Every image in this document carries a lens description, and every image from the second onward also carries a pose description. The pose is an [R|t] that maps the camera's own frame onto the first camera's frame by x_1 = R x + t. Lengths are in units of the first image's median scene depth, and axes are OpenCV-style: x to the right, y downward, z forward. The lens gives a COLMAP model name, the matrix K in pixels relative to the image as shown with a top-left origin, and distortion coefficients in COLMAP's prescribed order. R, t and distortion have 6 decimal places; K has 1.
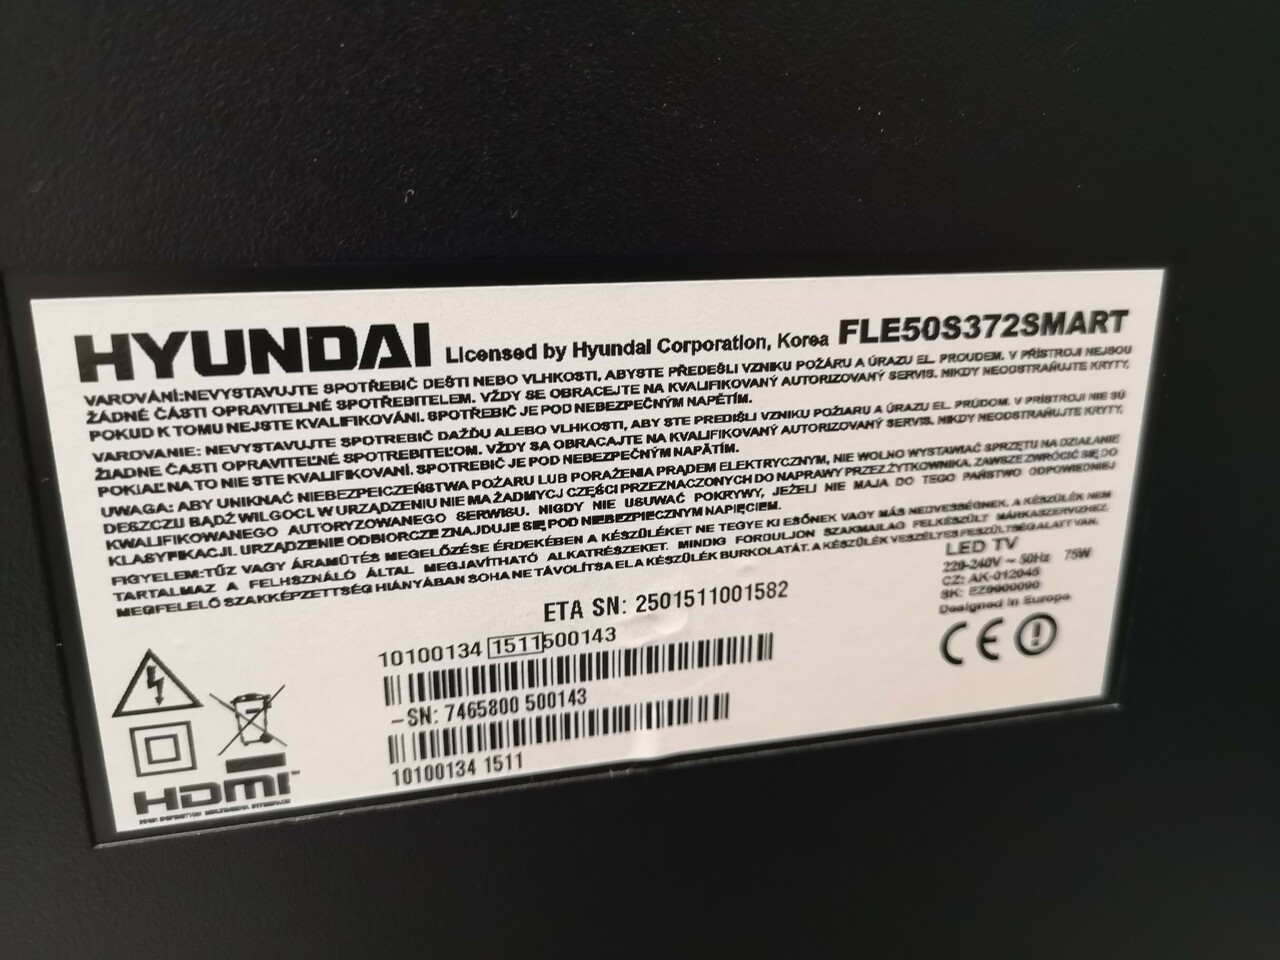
lens RADIAL K [[1135.0, 0, 640.0], [0, 1135.0, 480.0], [0, 0, 1]] dist [0.006199, -0.053056]
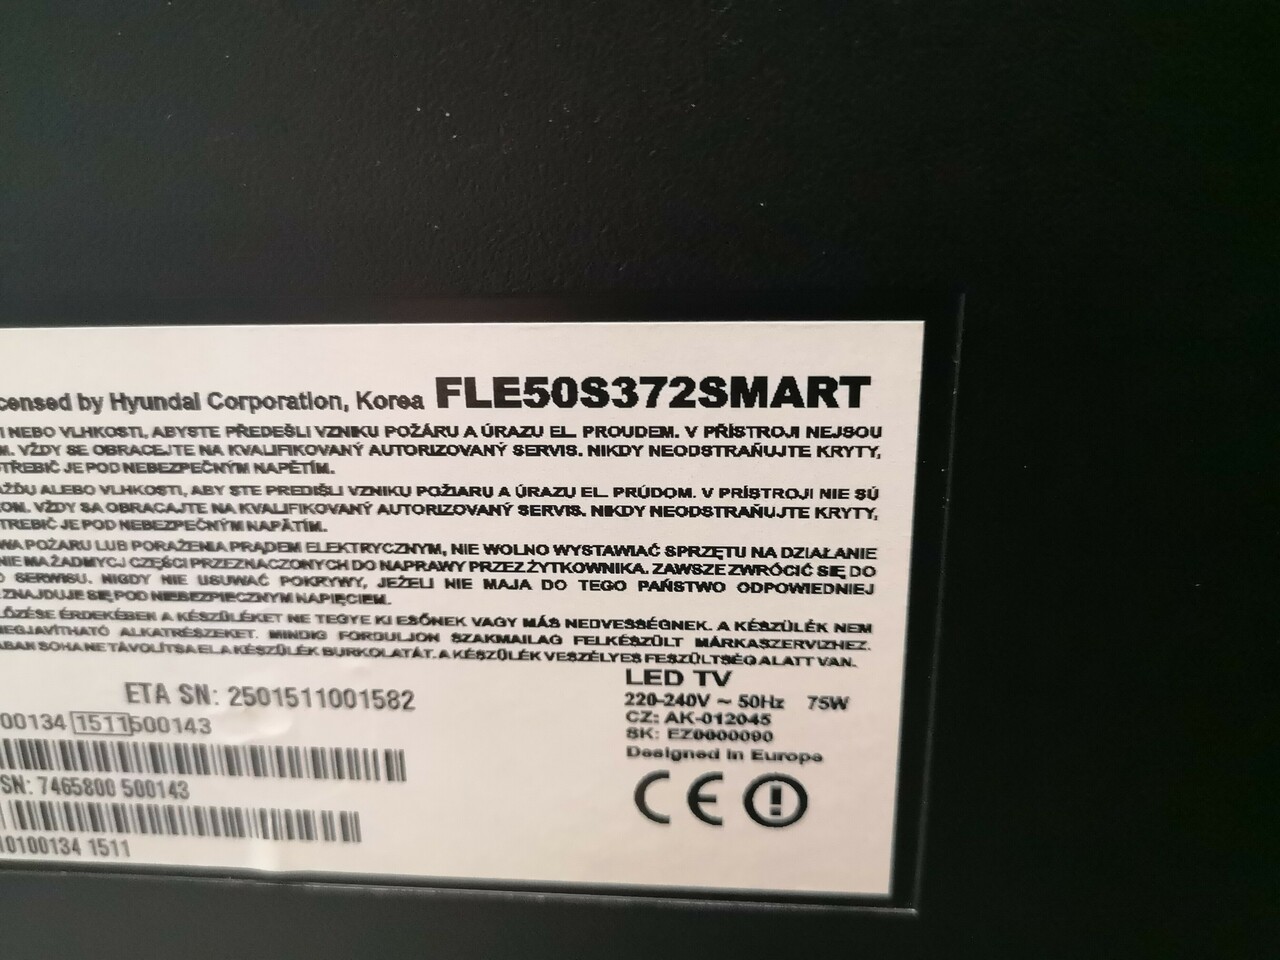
lens RADIAL K [[1135.0, 0, 640.0], [0, 1135.0, 480.0], [0, 0, 1]] dist [0.006199, -0.053056]
pose [[0.936607, 0.076423, -0.341946, 0.567792], [-0.072864, 0.997071, 0.023260, -0.096070], [0.342722, 0.003130, 0.939432, 0.301443]]
